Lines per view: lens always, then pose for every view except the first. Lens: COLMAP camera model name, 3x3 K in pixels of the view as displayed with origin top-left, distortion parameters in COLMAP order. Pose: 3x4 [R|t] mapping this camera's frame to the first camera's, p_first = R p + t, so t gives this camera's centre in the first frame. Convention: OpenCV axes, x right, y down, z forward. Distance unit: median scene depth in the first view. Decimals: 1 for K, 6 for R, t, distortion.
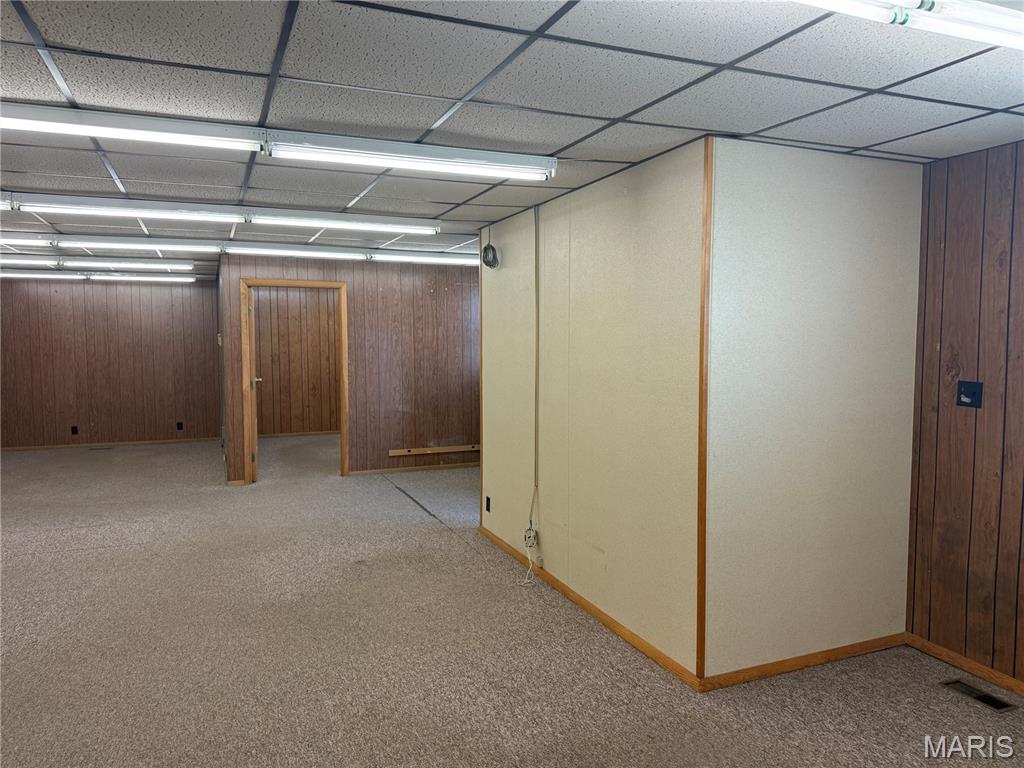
lens RADIAL K [[721.2, 0, 509.3], [0, 721.2, 387.7], [0, 0, 1]] dist [0.086146, -0.120903]
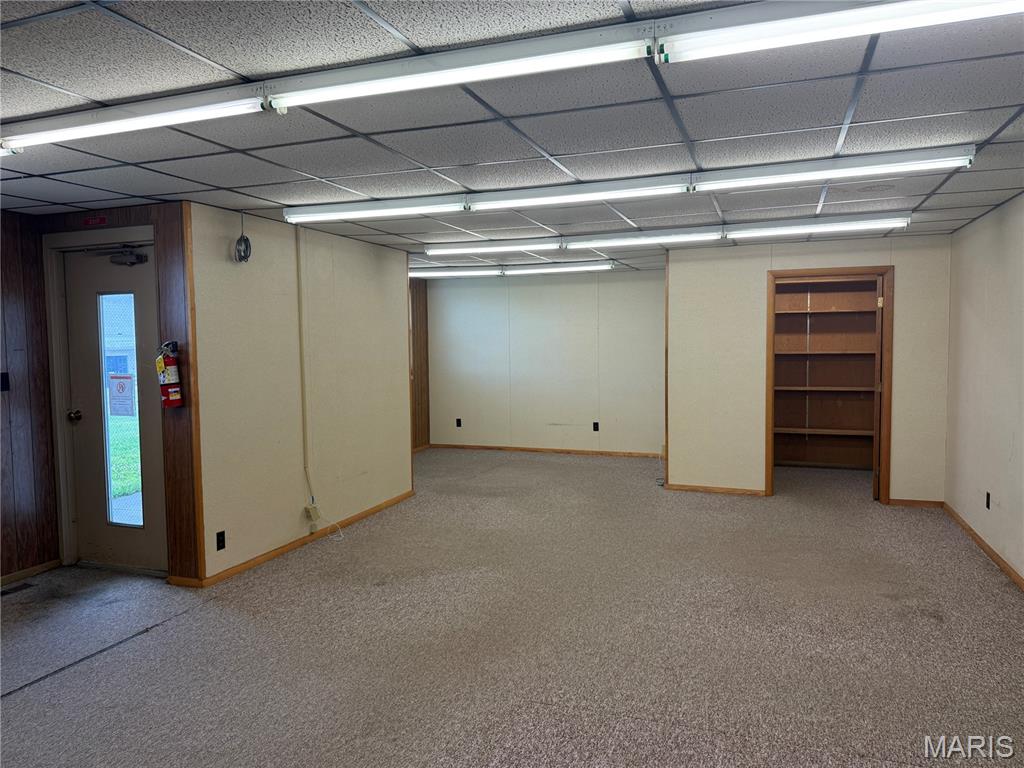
lens RADIAL K [[721.2, 0, 509.3], [0, 721.2, 387.7], [0, 0, 1]] dist [0.086146, -0.120903]
pose [[-0.735320, -0.029918, 0.677059, -0.481505], [0.069513, 0.990427, 0.119259, -0.051631], [-0.674146, 0.134758, -0.726201, 0.784299]]
